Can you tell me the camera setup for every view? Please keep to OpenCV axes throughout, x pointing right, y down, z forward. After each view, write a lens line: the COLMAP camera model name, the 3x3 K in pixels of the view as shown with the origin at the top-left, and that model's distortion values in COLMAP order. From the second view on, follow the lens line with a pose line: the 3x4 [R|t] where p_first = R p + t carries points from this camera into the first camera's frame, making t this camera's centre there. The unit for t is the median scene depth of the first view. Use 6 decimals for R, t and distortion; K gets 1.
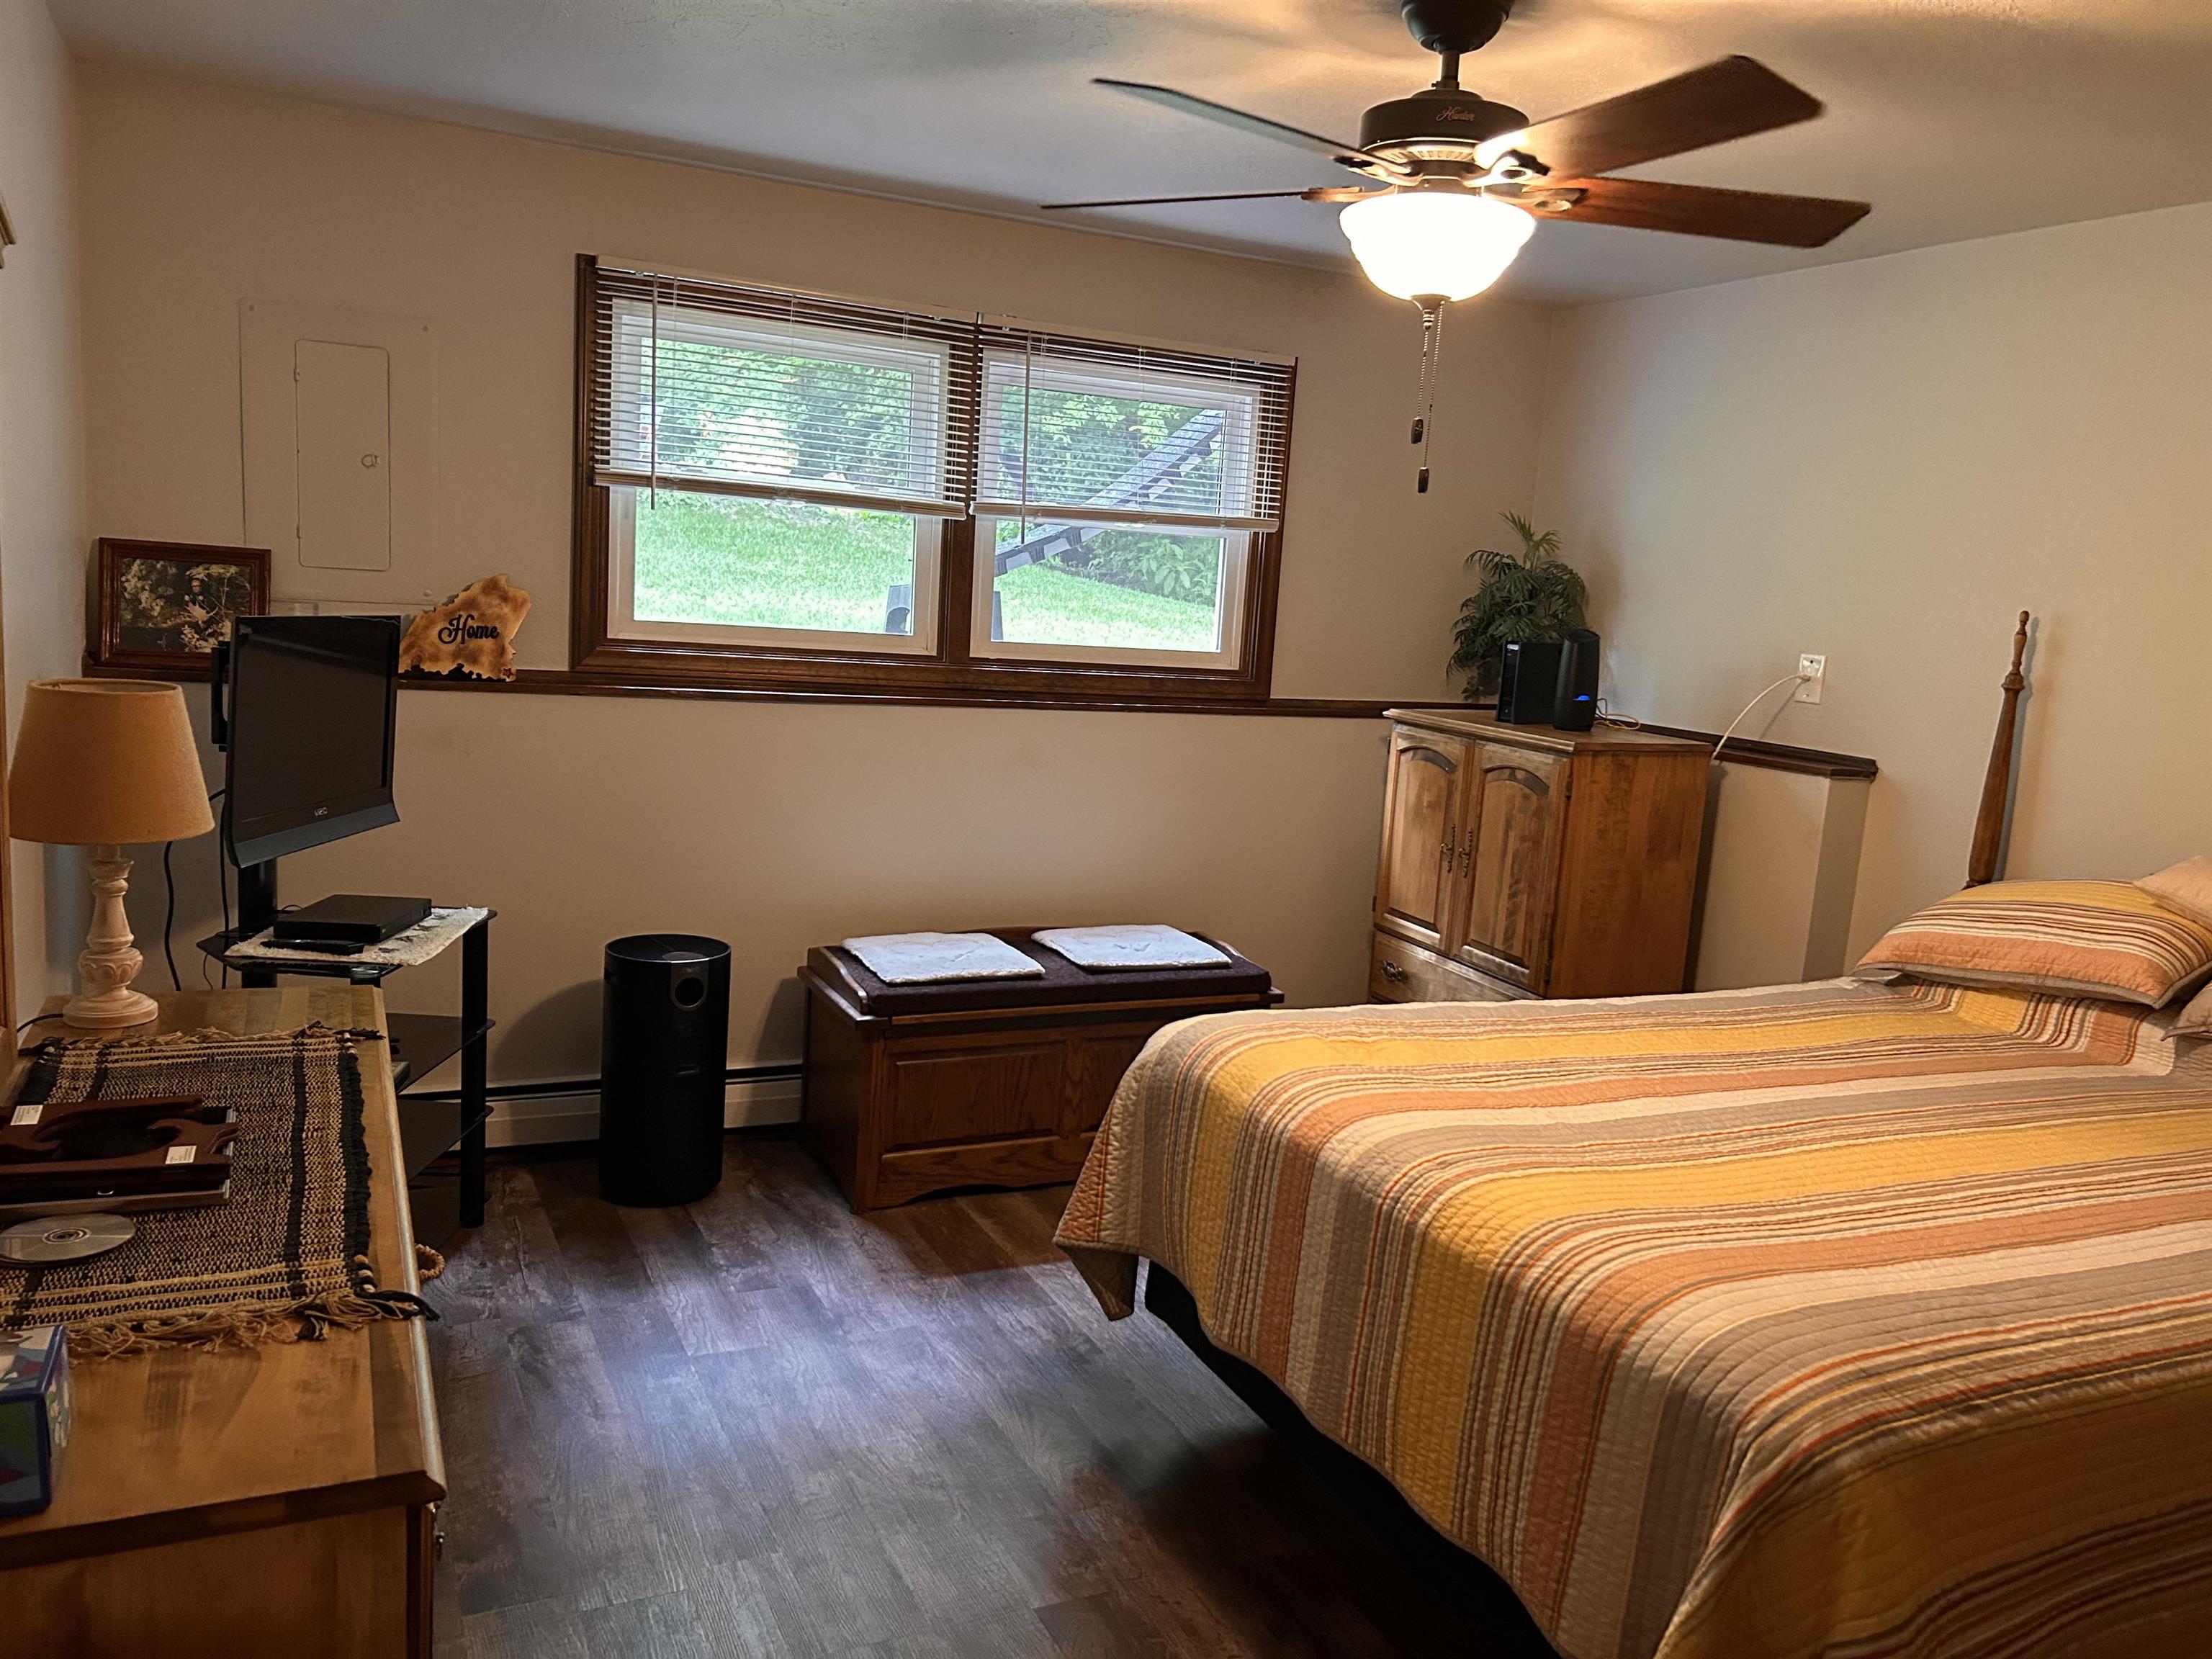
lens RADIAL K [[1676.1, 0, 1133.8], [0, 1676.1, 885.8], [0, 0, 1]] dist [0.052610, -0.062640]
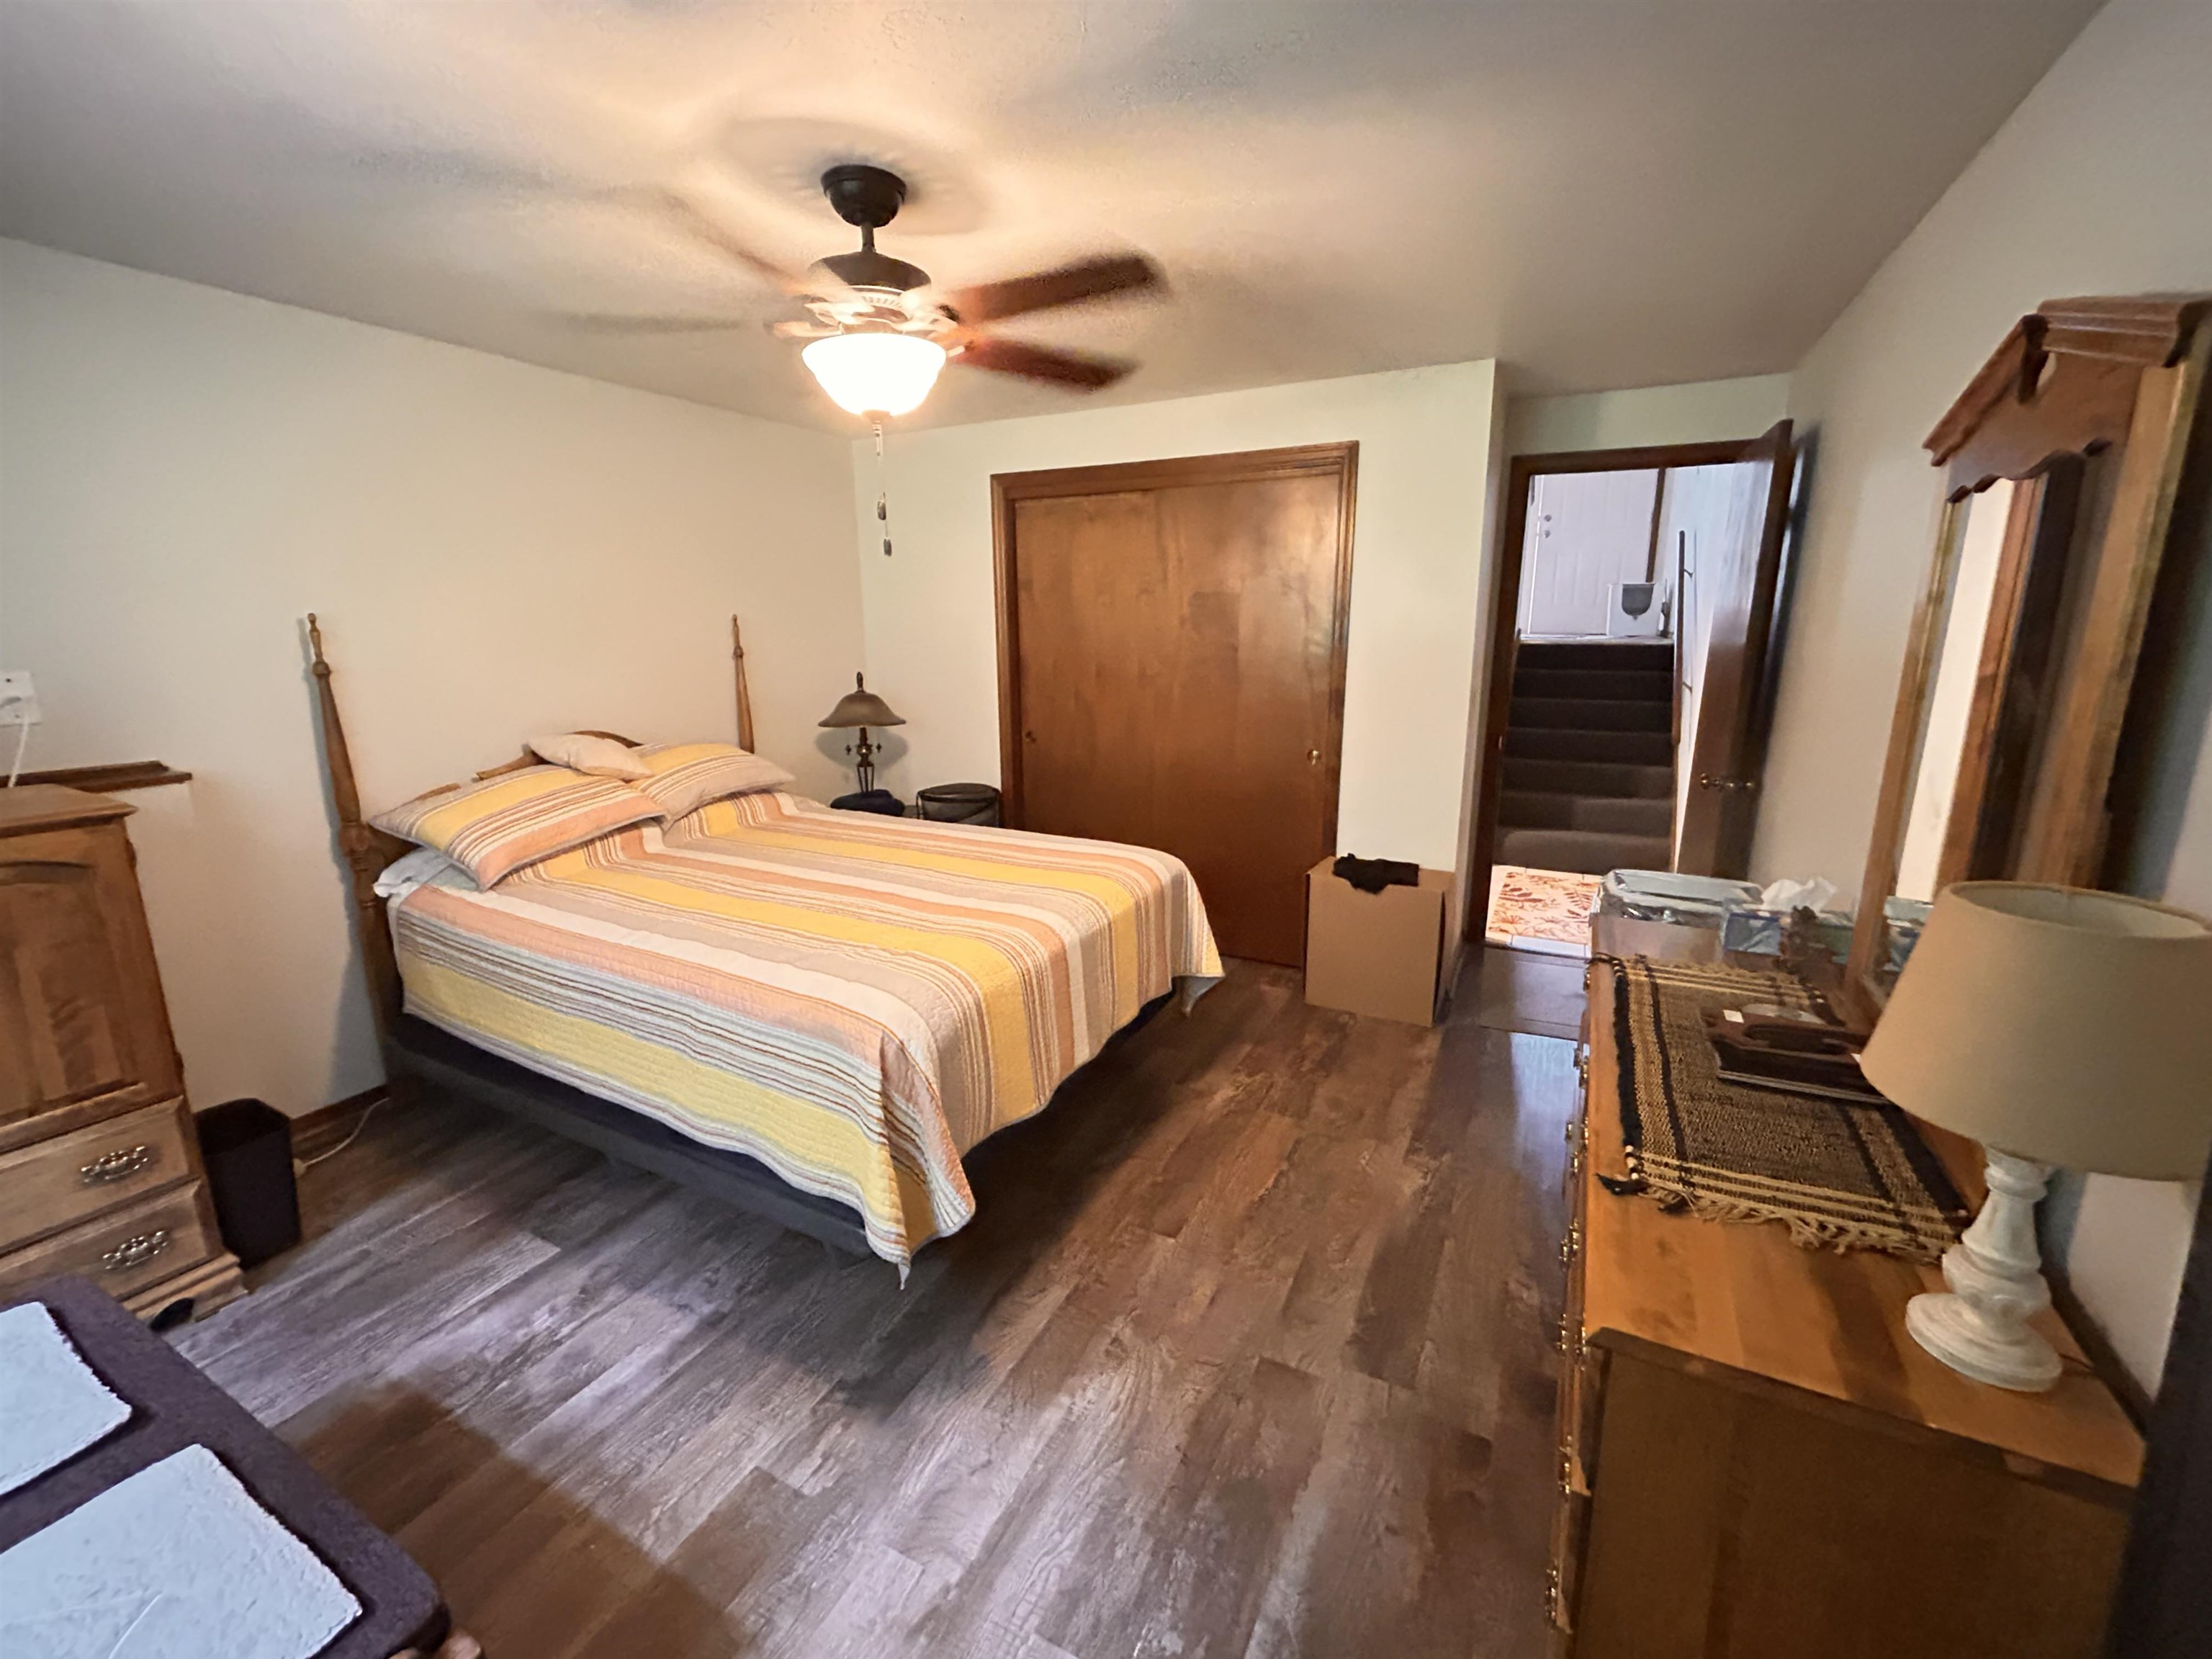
lens RADIAL K [[908.4, 0, 1098.8], [0, 908.4, 828.2], [0, 0, 1]] dist [-0.003332, 0.001604]
pose [[-0.597016, -0.241498, 0.765016, -0.638717], [0.114076, 0.918367, 0.378932, -0.323157], [-0.794077, 0.313498, -0.520731, 1.468325]]
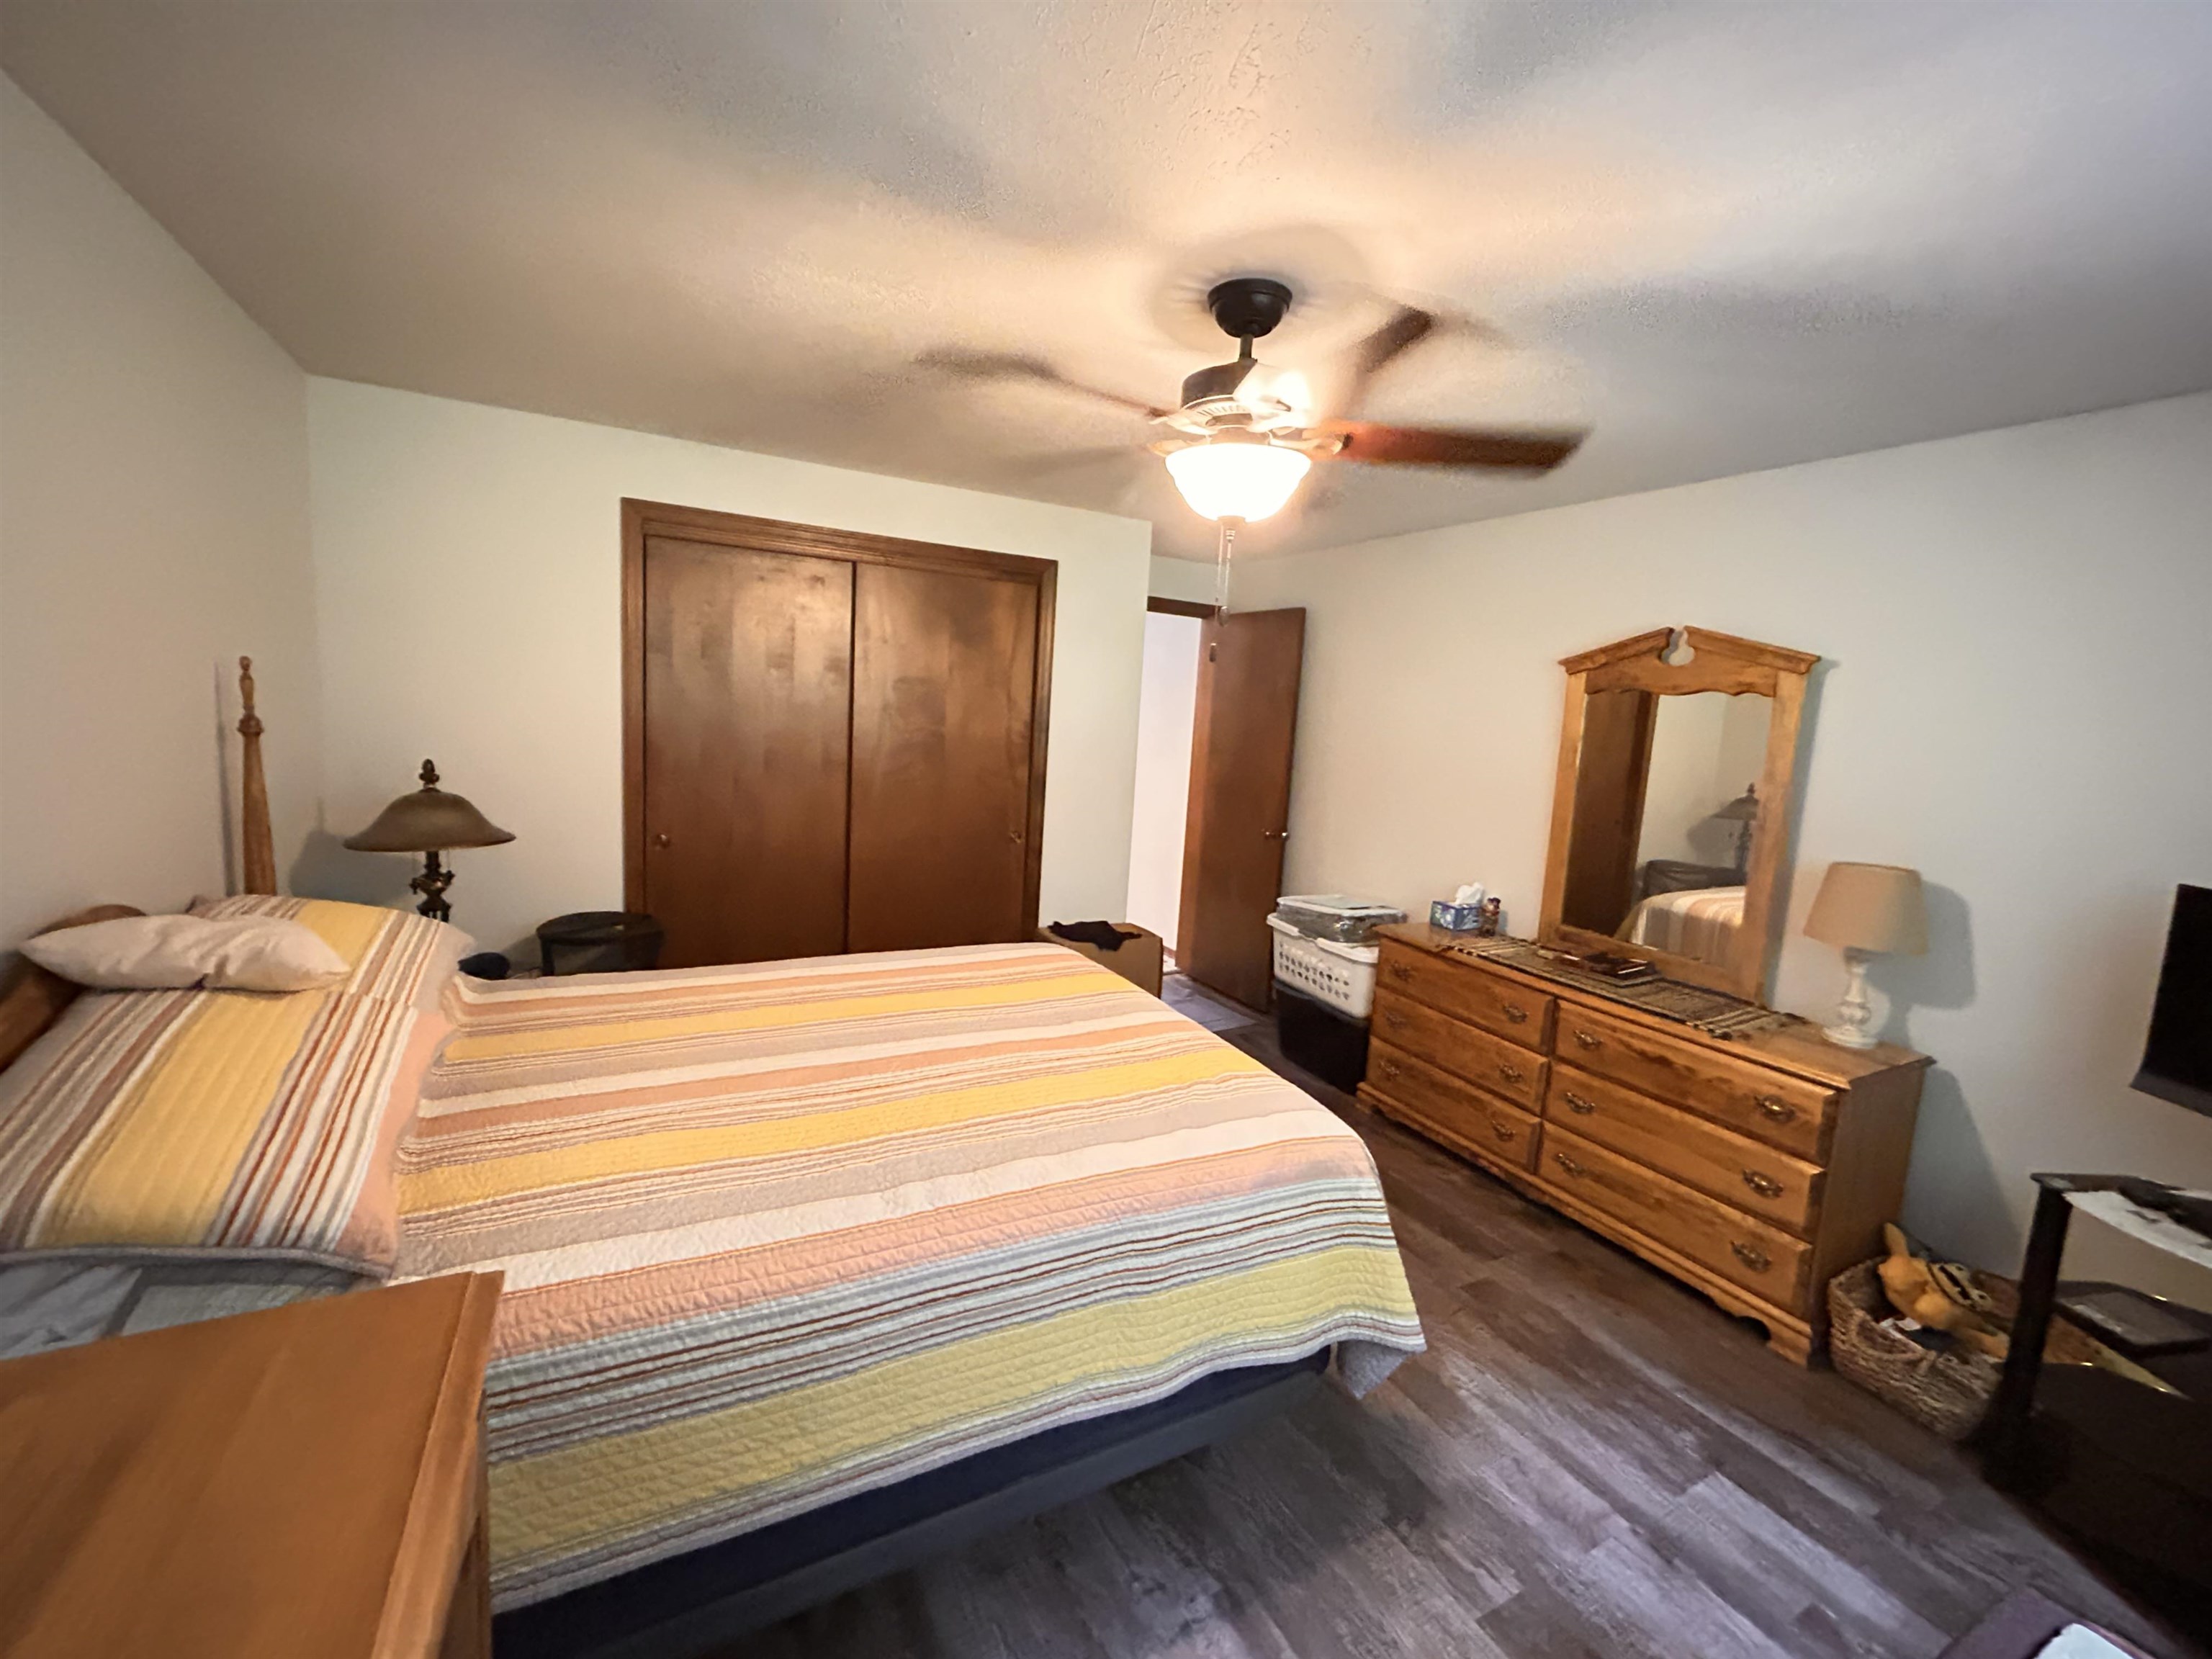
lens RADIAL K [[908.4, 0, 1108.5], [0, 908.4, 827.1], [0, 0, 1]] dist [-0.003332, 0.001604]
pose [[-0.990842, -0.118199, -0.065280, 0.311654], [-0.132566, 0.943428, 0.303923, -0.351359], [0.025663, 0.309794, -0.950457, 1.911674]]
